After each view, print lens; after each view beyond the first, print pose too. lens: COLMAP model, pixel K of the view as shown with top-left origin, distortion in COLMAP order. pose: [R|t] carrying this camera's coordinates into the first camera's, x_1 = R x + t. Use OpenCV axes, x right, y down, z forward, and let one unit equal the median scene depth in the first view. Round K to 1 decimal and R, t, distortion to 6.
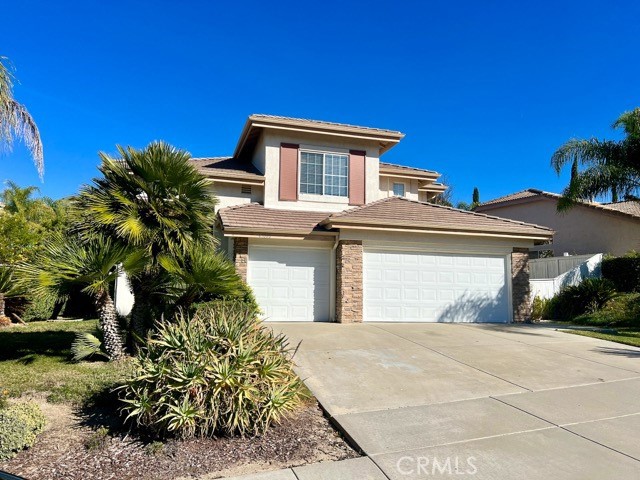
lens RADIAL K [[473.8, 0, 321.6], [0, 473.8, 239.9], [0, 0, 1]] dist [0.046410, -0.006353]
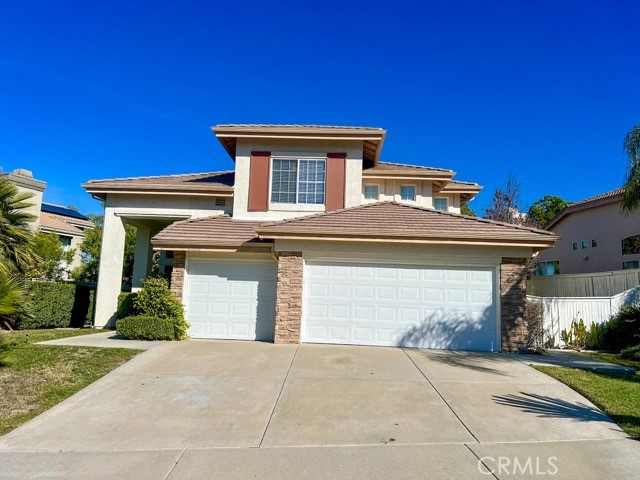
lens RADIAL K [[473.8, 0, 317.9], [0, 473.8, 239.7], [0, 0, 1]] dist [0.046410, -0.006353]
pose [[0.947527, -0.023513, -0.318810, 0.367312], [0.015765, 0.999515, -0.026862, 0.002614], [0.319287, 0.020426, 0.947438, 0.142263]]
